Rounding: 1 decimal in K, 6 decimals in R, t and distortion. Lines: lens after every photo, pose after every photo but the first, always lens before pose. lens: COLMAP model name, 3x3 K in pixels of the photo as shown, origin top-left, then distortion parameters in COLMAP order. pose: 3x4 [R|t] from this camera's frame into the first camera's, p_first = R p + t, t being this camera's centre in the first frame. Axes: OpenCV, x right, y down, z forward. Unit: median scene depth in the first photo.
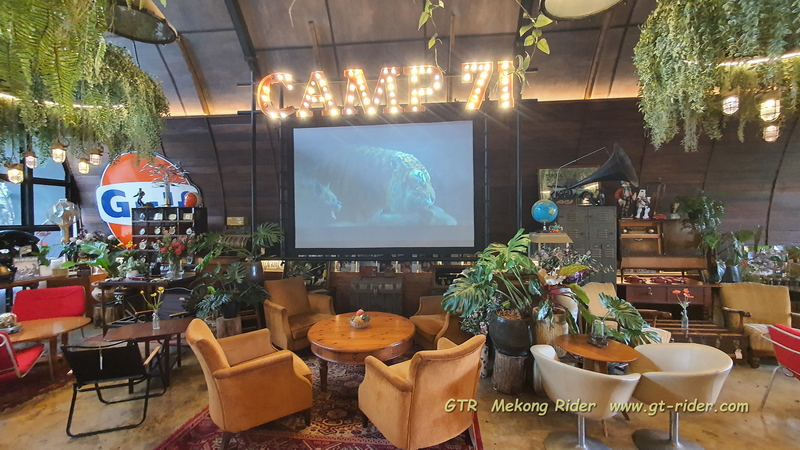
lens RADIAL K [[323.7, 0, 400.0], [0, 323.7, 225.0], [0, 0, 1]] dist [-0.000658, -0.000074]
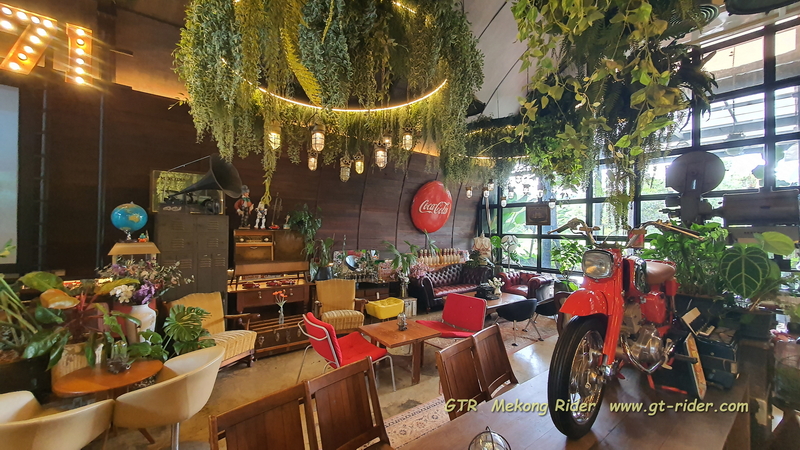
lens RADIAL K [[323.7, 0, 400.0], [0, 323.7, 225.0], [0, 0, 1]] dist [-0.000658, -0.000074]
pose [[0.709475, 0.025476, 0.704270, 0.325950], [-0.007319, 0.999559, -0.028784, -0.003121], [-0.704692, 0.015267, 0.709349, -0.104322]]
